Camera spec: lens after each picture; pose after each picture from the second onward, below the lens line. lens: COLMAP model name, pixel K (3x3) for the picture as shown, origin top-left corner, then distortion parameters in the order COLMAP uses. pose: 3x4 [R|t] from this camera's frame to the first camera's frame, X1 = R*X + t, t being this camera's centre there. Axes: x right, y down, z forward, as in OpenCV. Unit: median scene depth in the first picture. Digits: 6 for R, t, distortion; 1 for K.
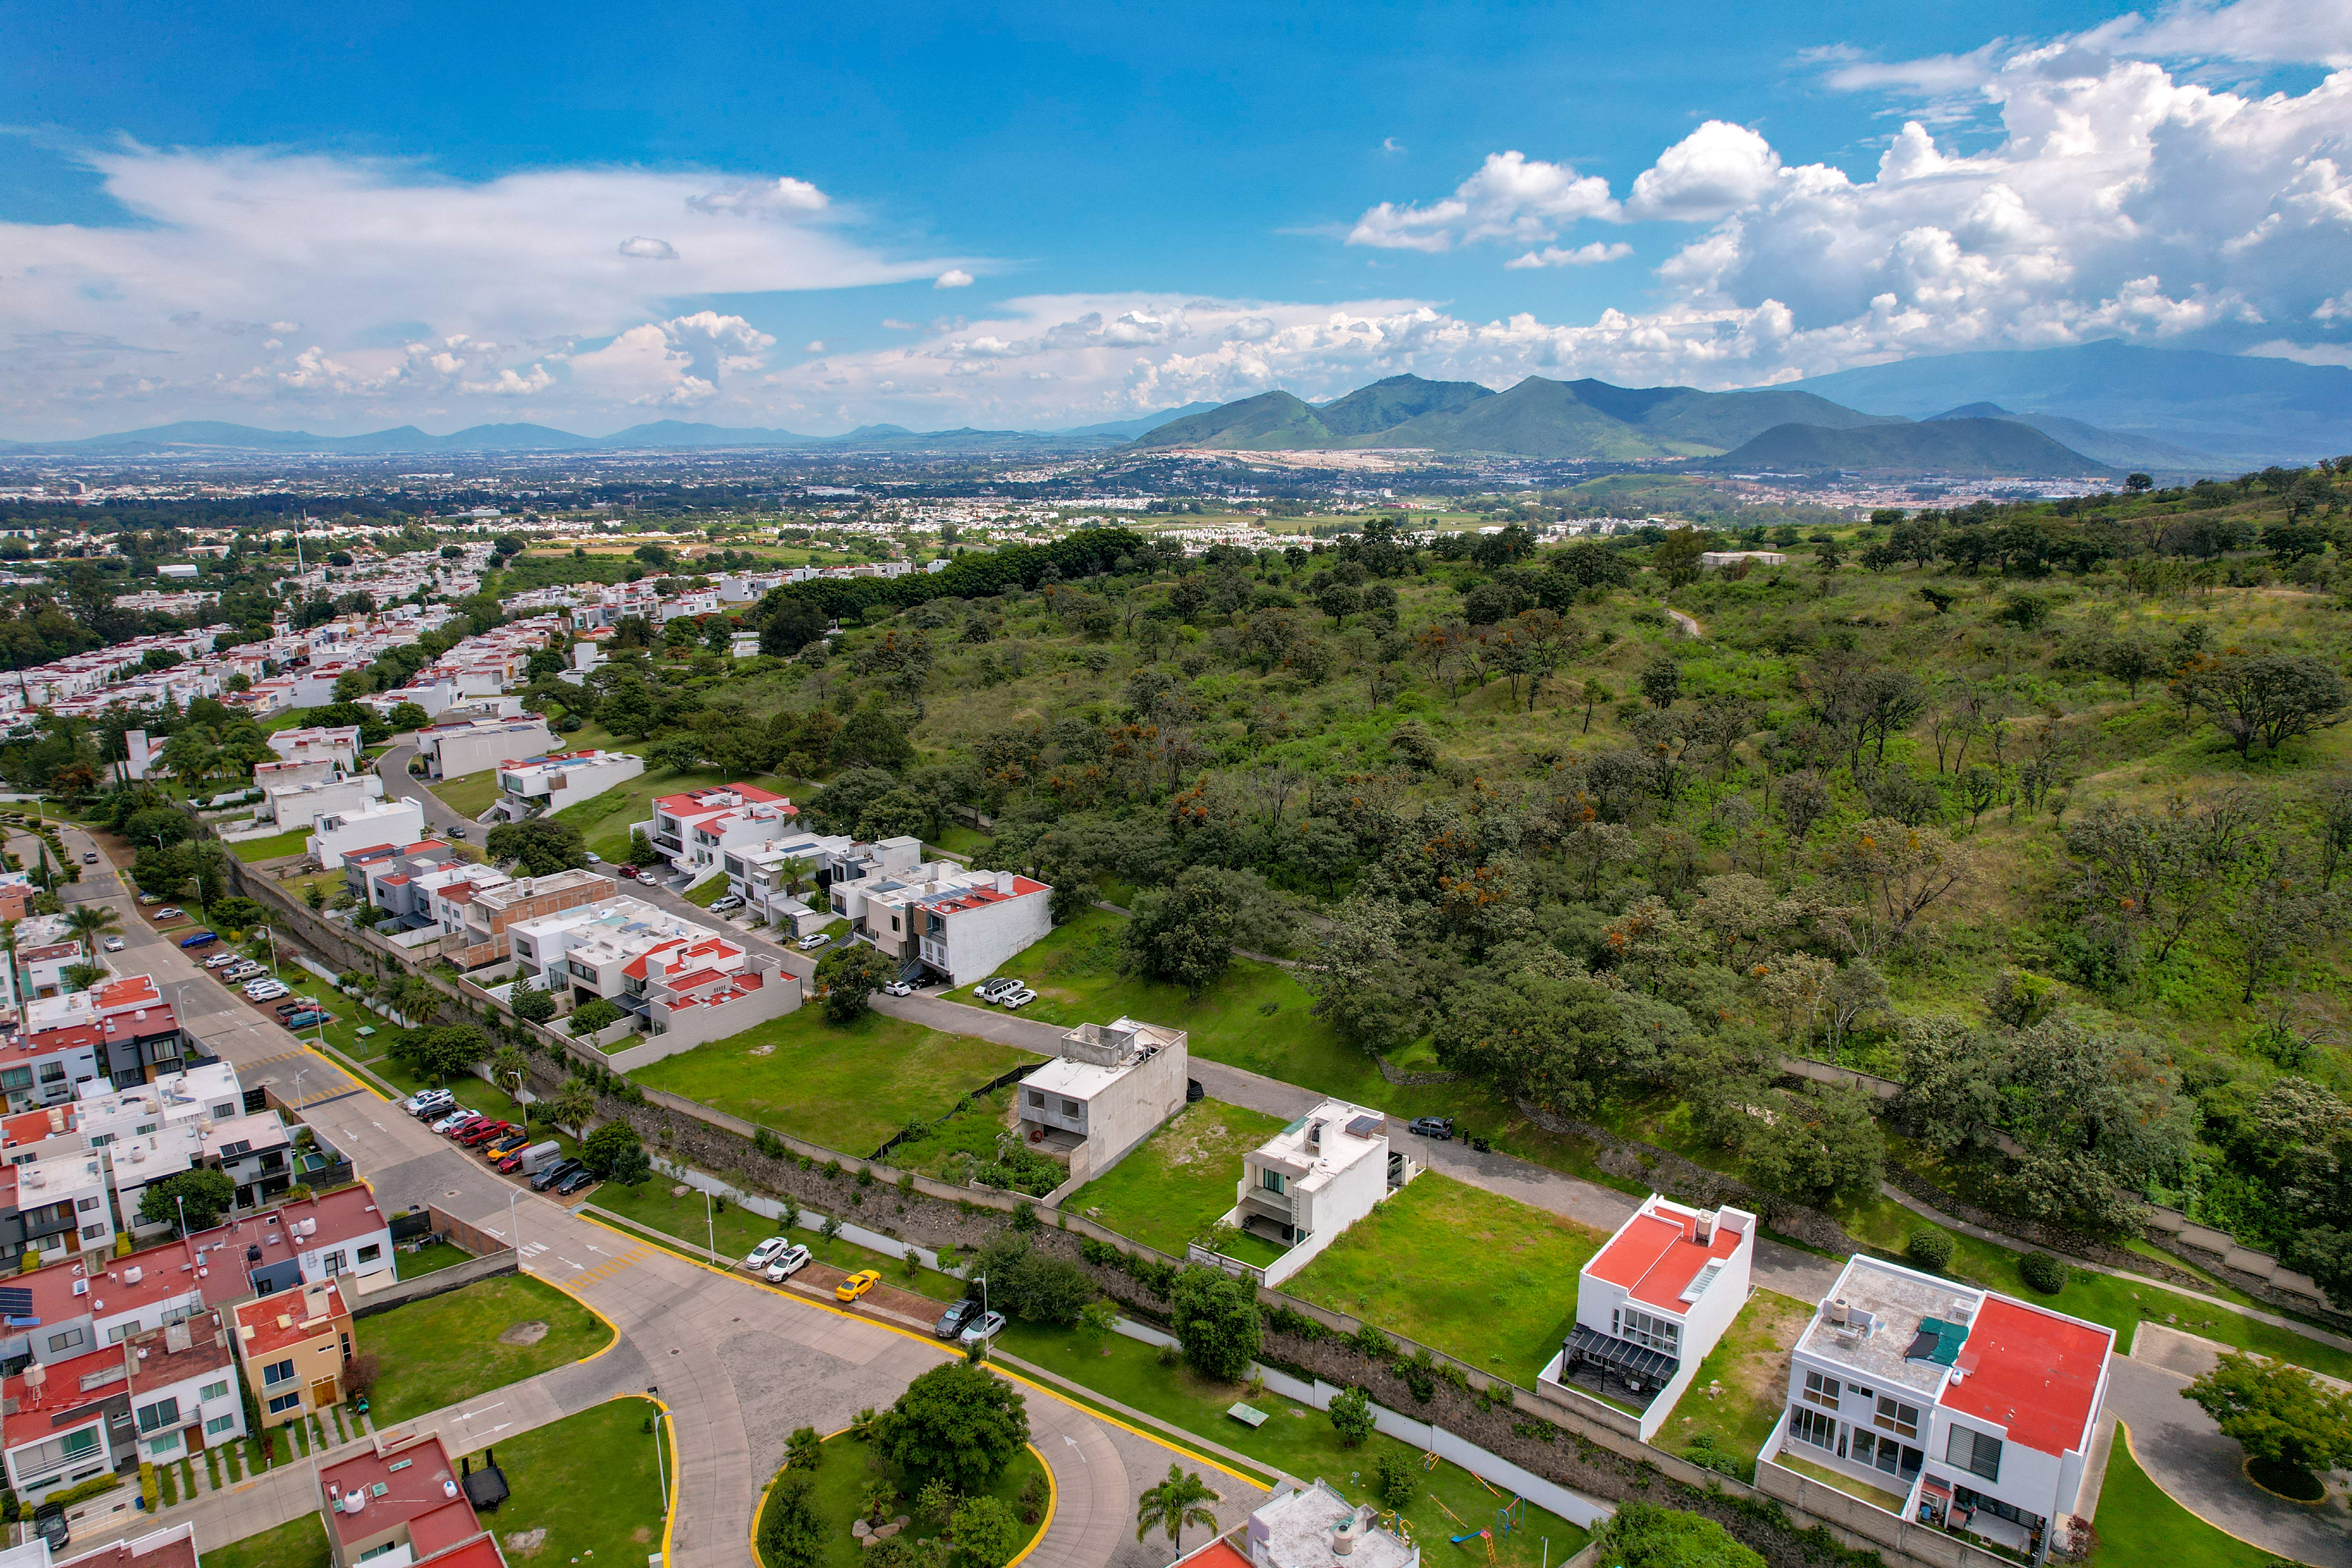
lens RADIAL K [[1475.5, 0, 1176.0], [0, 1475.5, 781.1], [0, 0, 1]] dist [-0.037439, 0.001959]
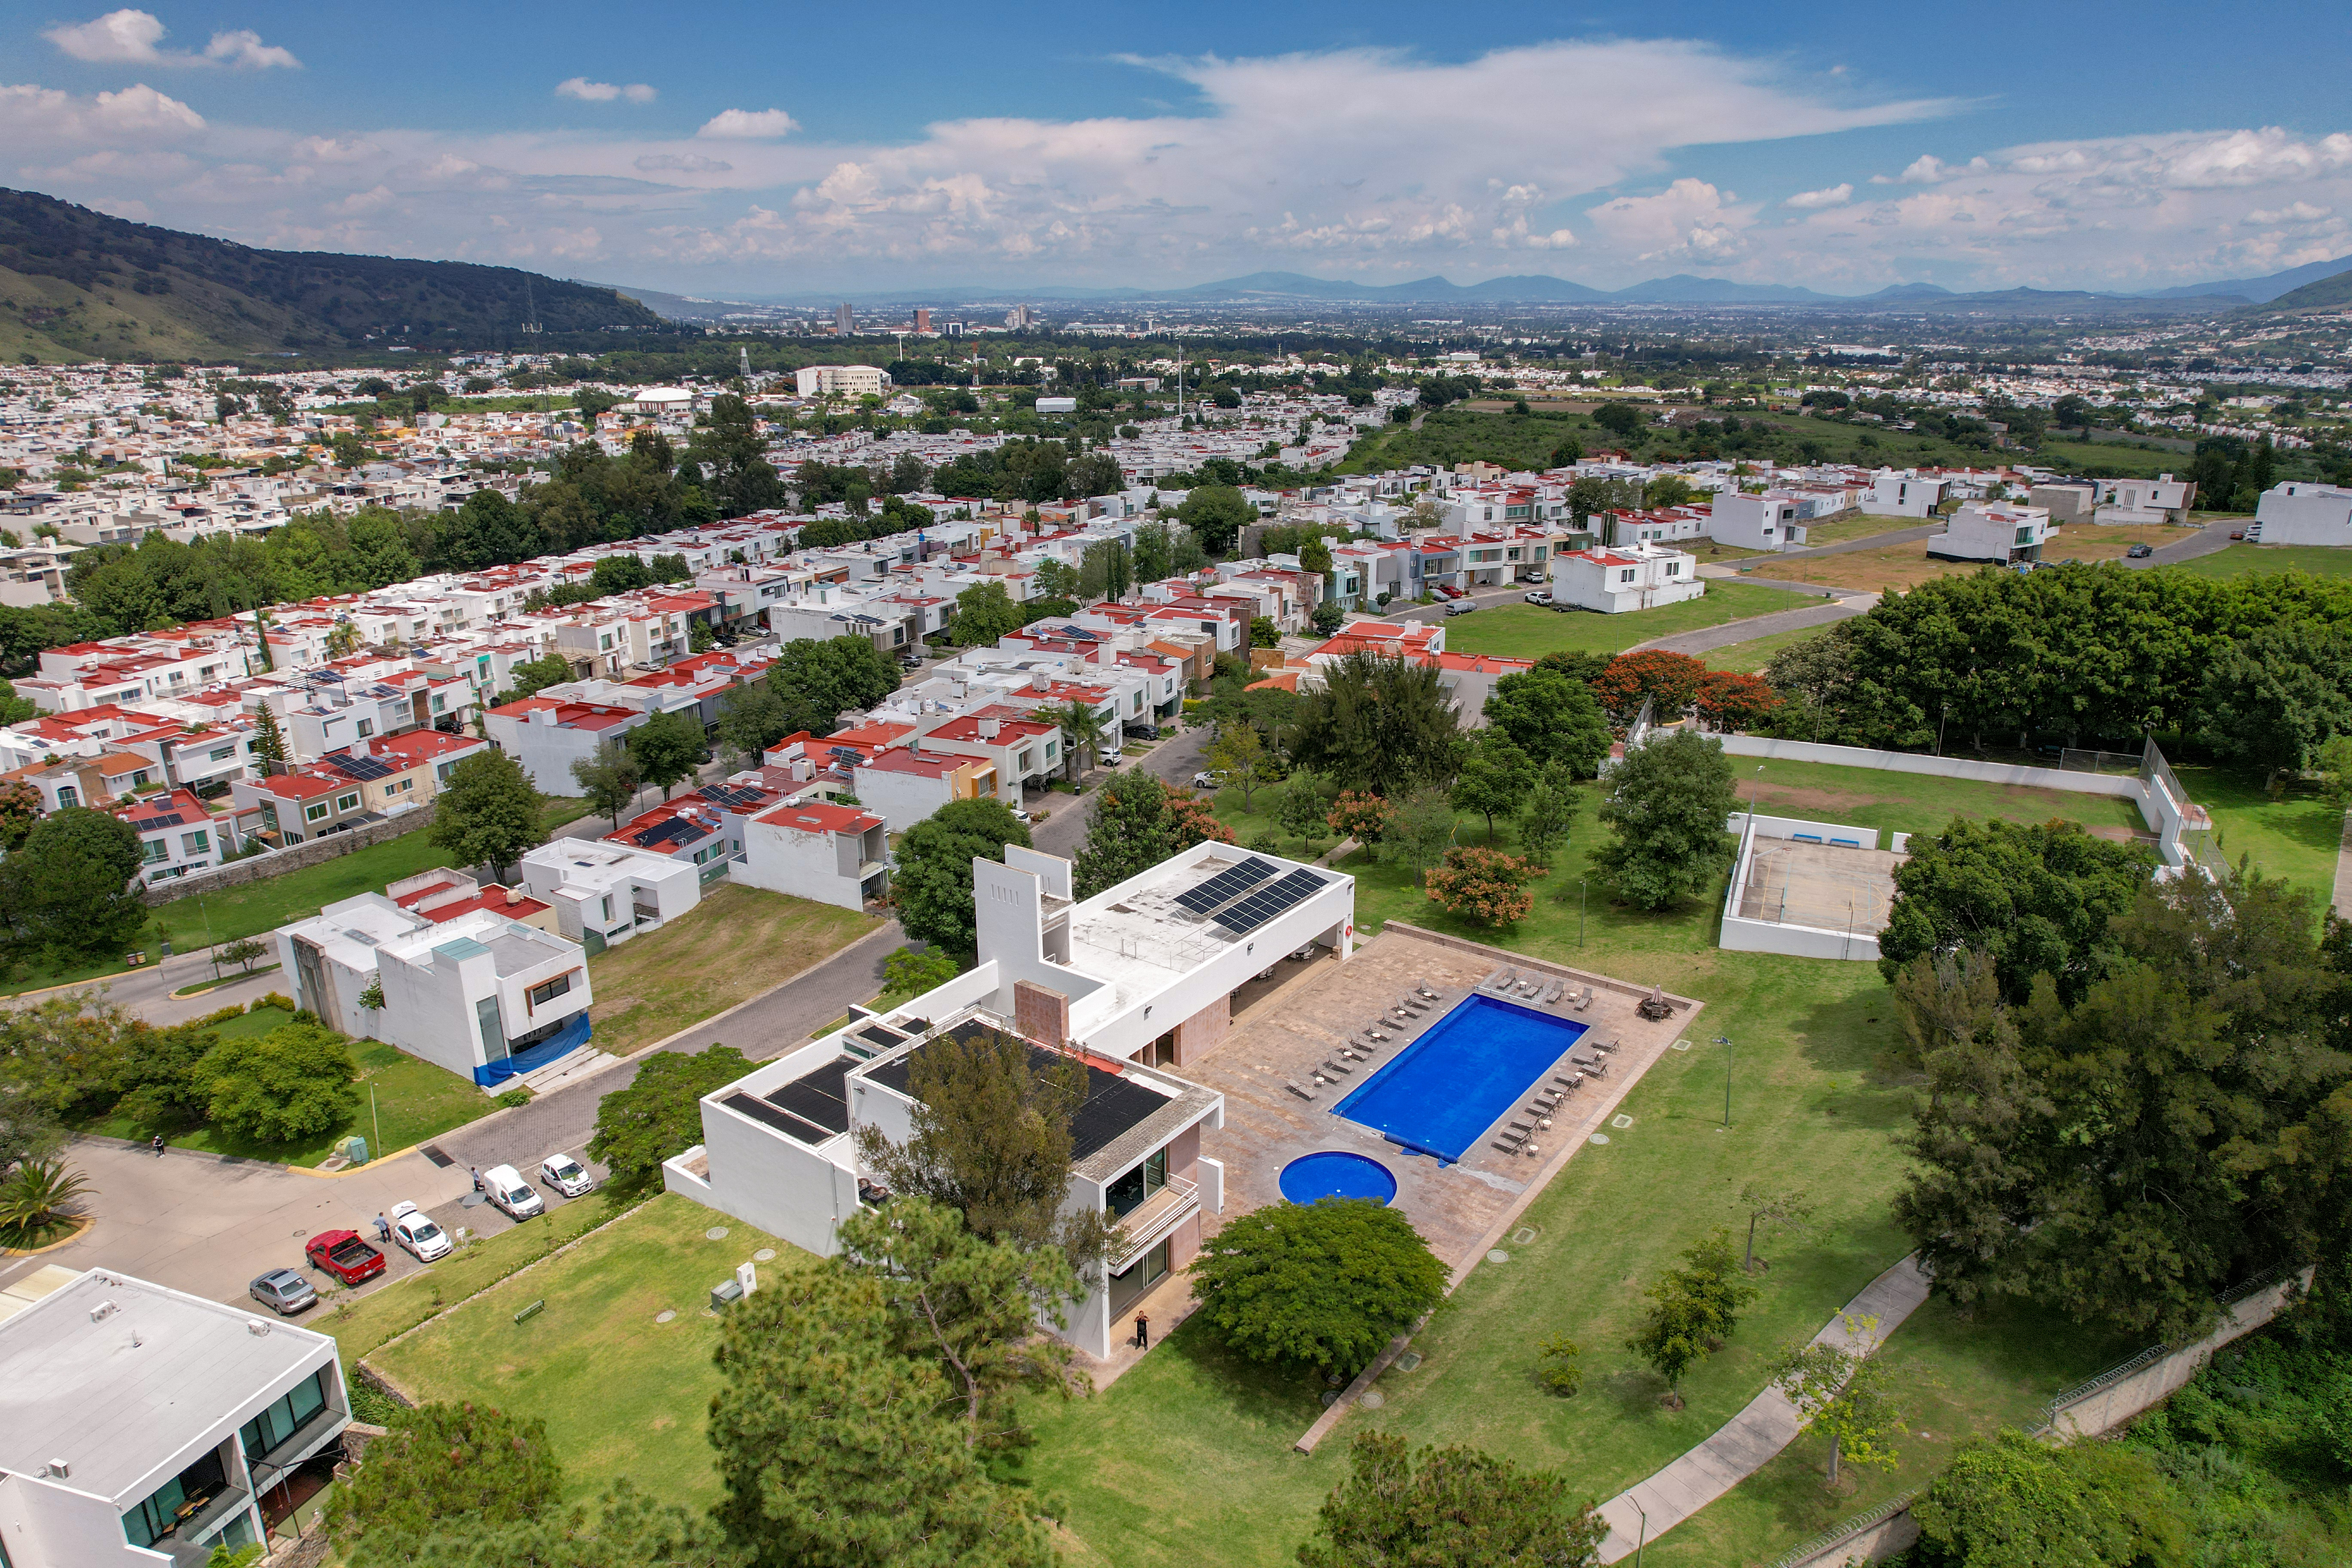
lens RADIAL K [[1475.5, 0, 1175.1], [0, 1475.5, 785.3], [0, 0, 1]] dist [-0.037439, 0.001959]
pose [[0.800637, 0.190784, -0.567964, -0.093525], [-0.136600, 0.981107, 0.137001, -0.048125], [0.583371, -0.032104, 0.811571, 0.295858]]
